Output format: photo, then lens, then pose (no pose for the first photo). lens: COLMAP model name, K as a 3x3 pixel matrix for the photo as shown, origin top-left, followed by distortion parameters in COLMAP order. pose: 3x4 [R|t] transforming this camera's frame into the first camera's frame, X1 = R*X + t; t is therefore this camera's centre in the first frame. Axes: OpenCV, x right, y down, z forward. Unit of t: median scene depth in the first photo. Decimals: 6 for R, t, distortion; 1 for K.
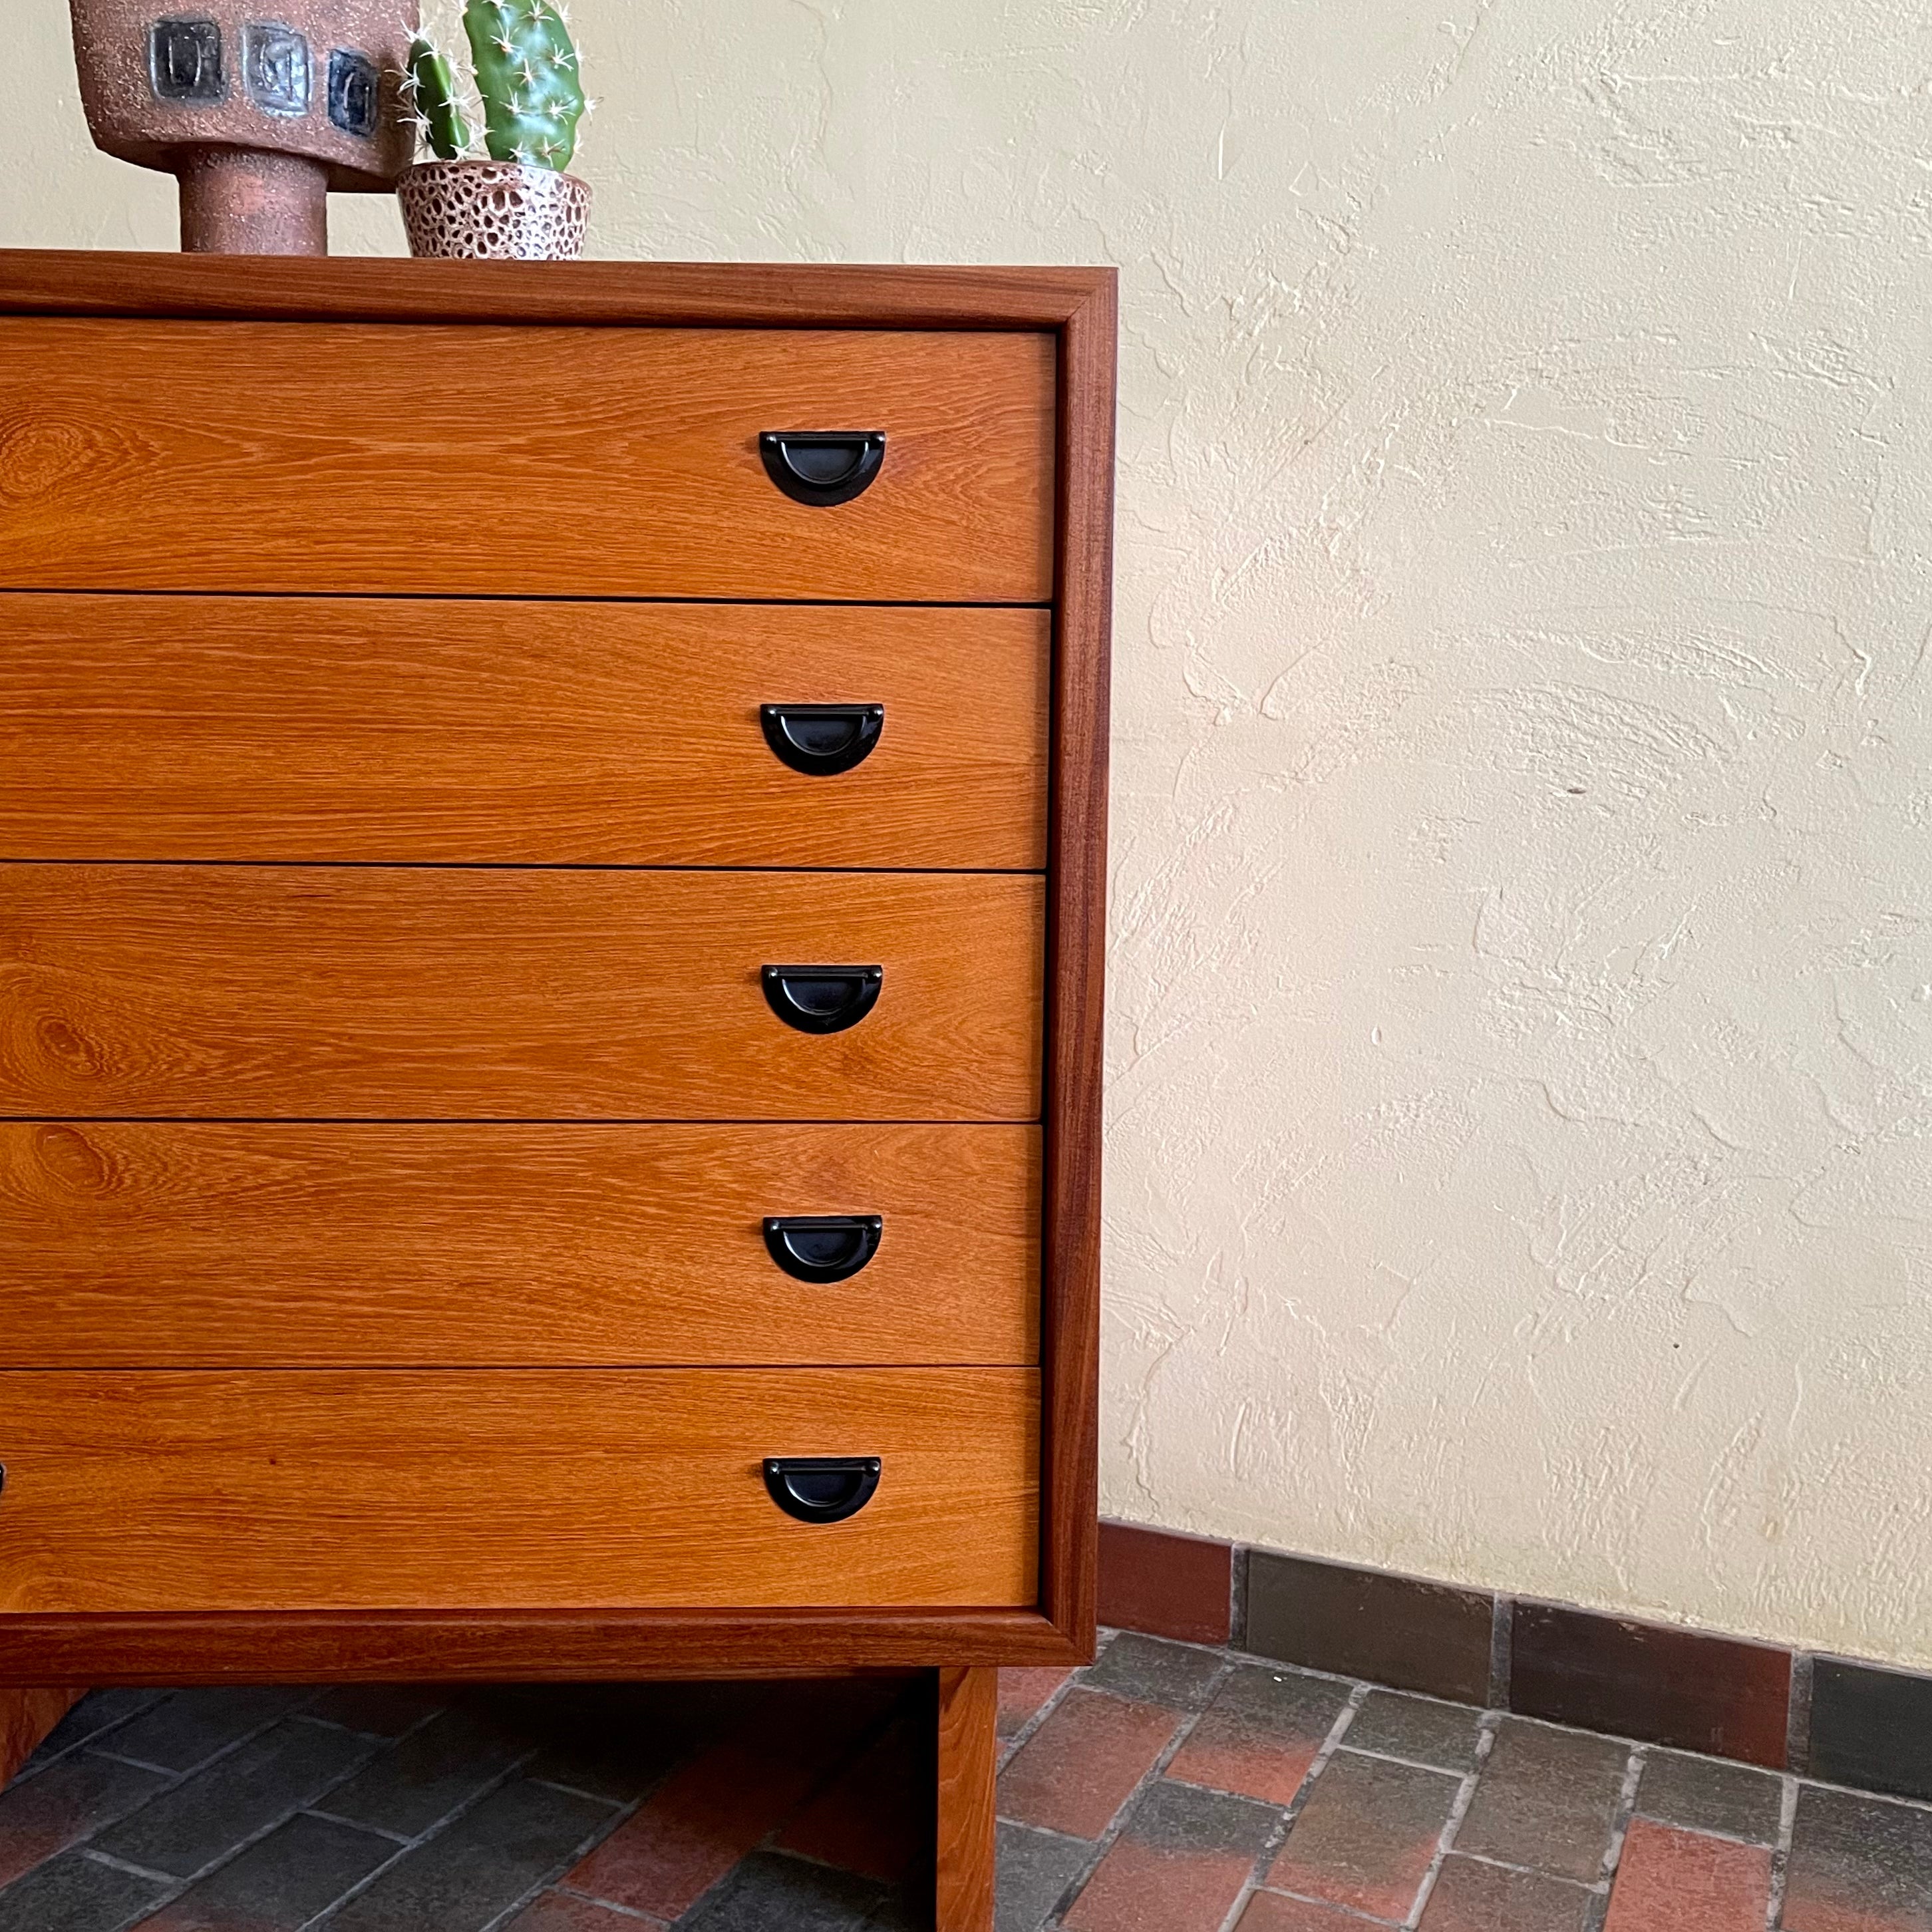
lens RADIAL K [[2033.7, 0, 946.8], [0, 2033.7, 974.4], [0, 0, 1]] dist [0.023766, 0.000000]
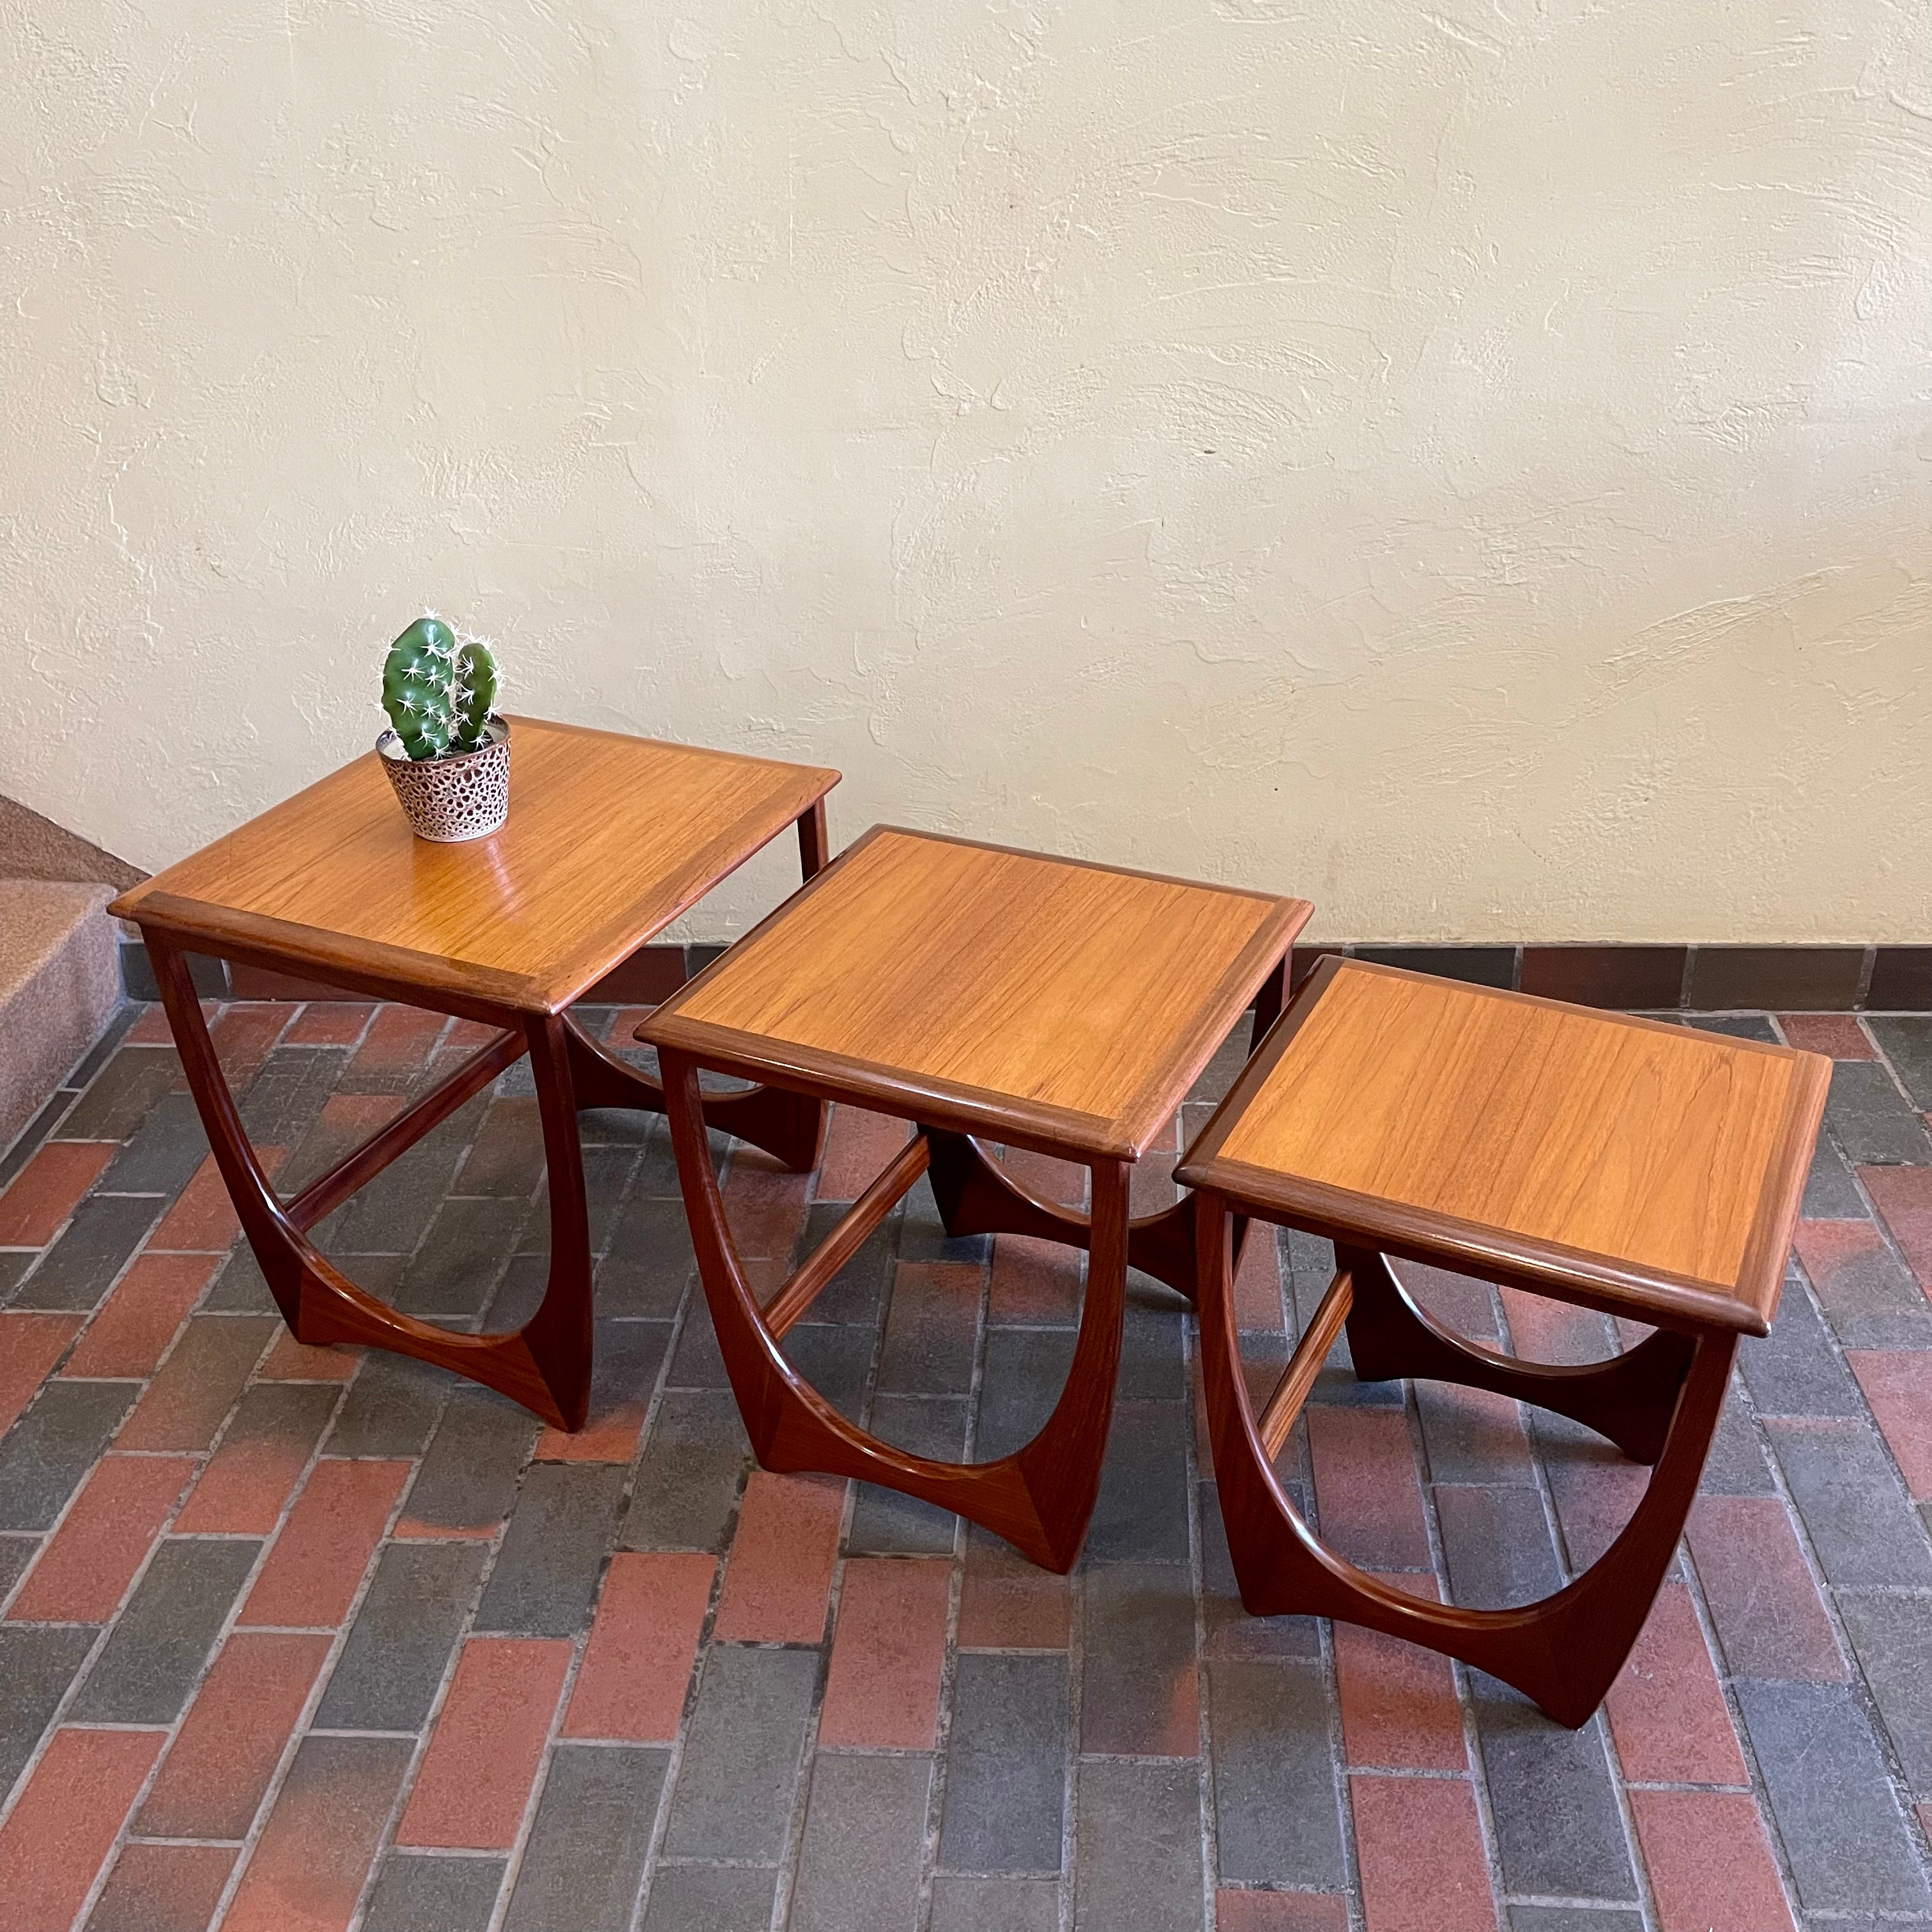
lens RADIAL K [[1942.6, 0, 961.8], [0, 1942.6, 972.1], [0, 0, 1]] dist [0.020103, 0.000000]
pose [[0.935095, -0.218869, 0.278737, -0.339693], [0.094119, 0.911633, 0.400083, -0.326557], [-0.341672, -0.347881, 0.873063, -0.316114]]
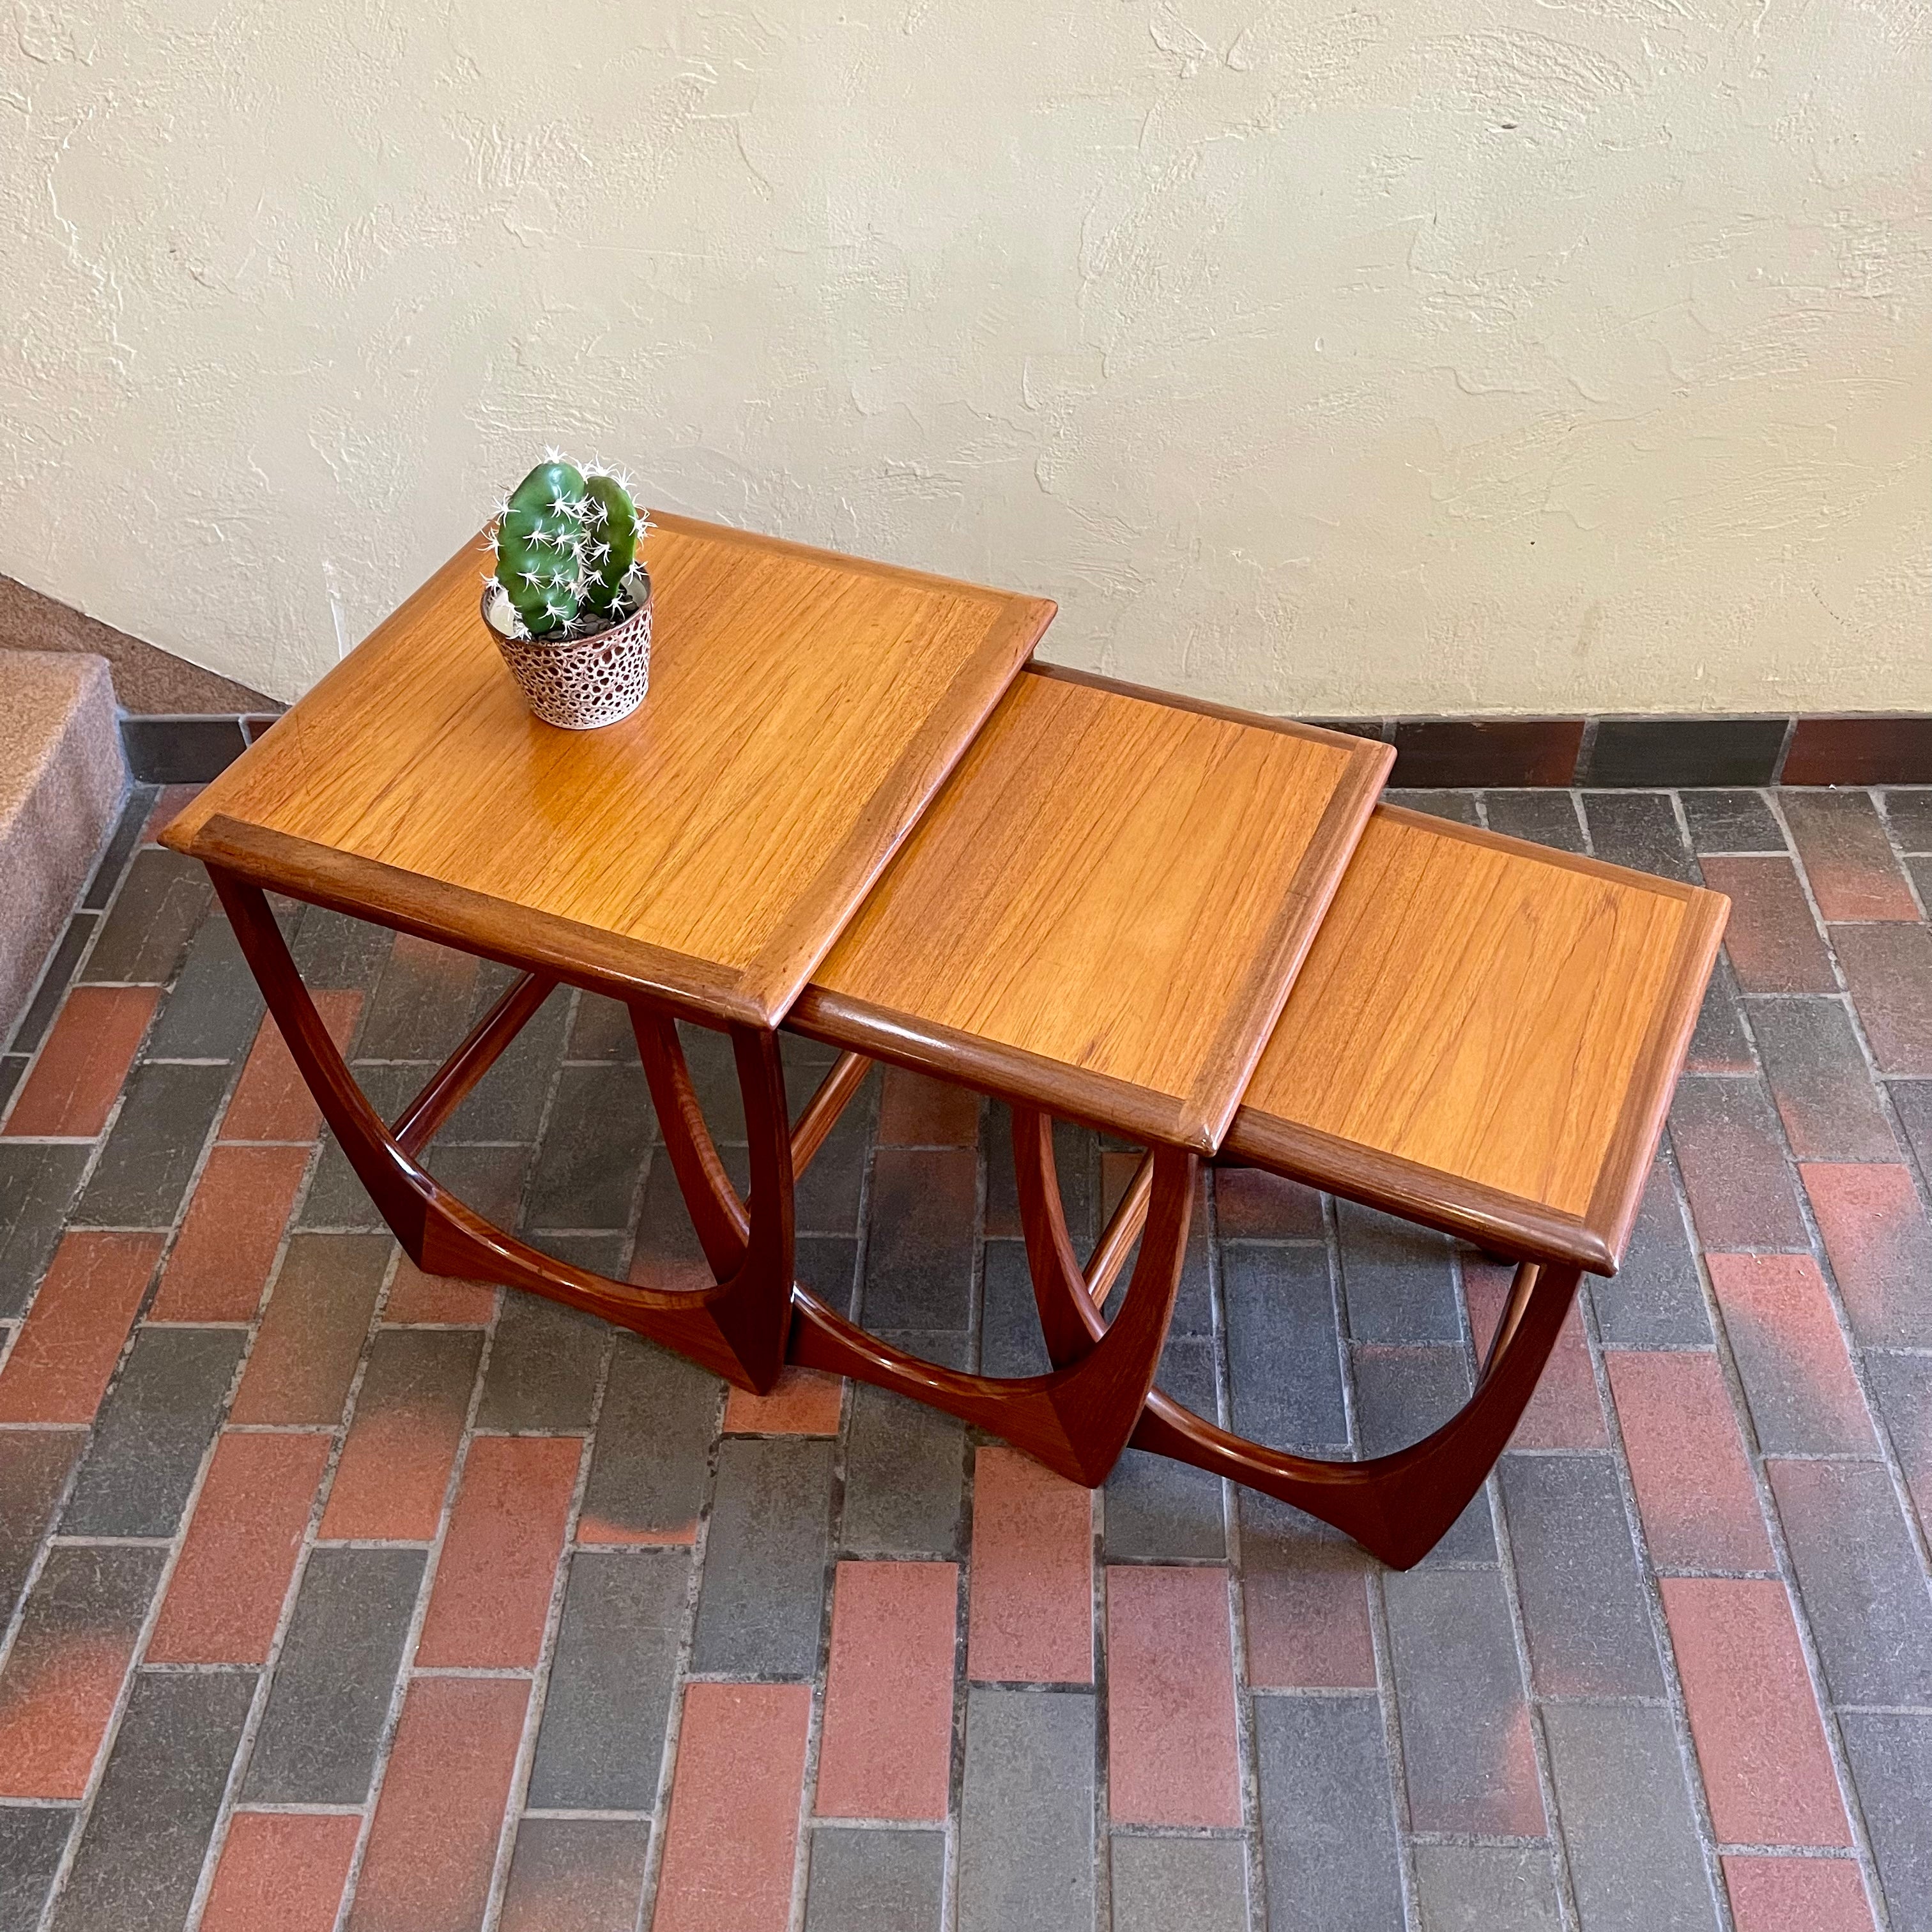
lens RADIAL K [[1942.6, 0, 971.2], [0, 1942.6, 970.1], [0, 0, 1]] dist [0.020103, 0.000000]
pose [[0.922089, -0.303121, 0.240560, -0.371263], [0.090392, 0.773155, 0.627742, -0.433176], [-0.376272, -0.557089, 0.740318, 0.038687]]
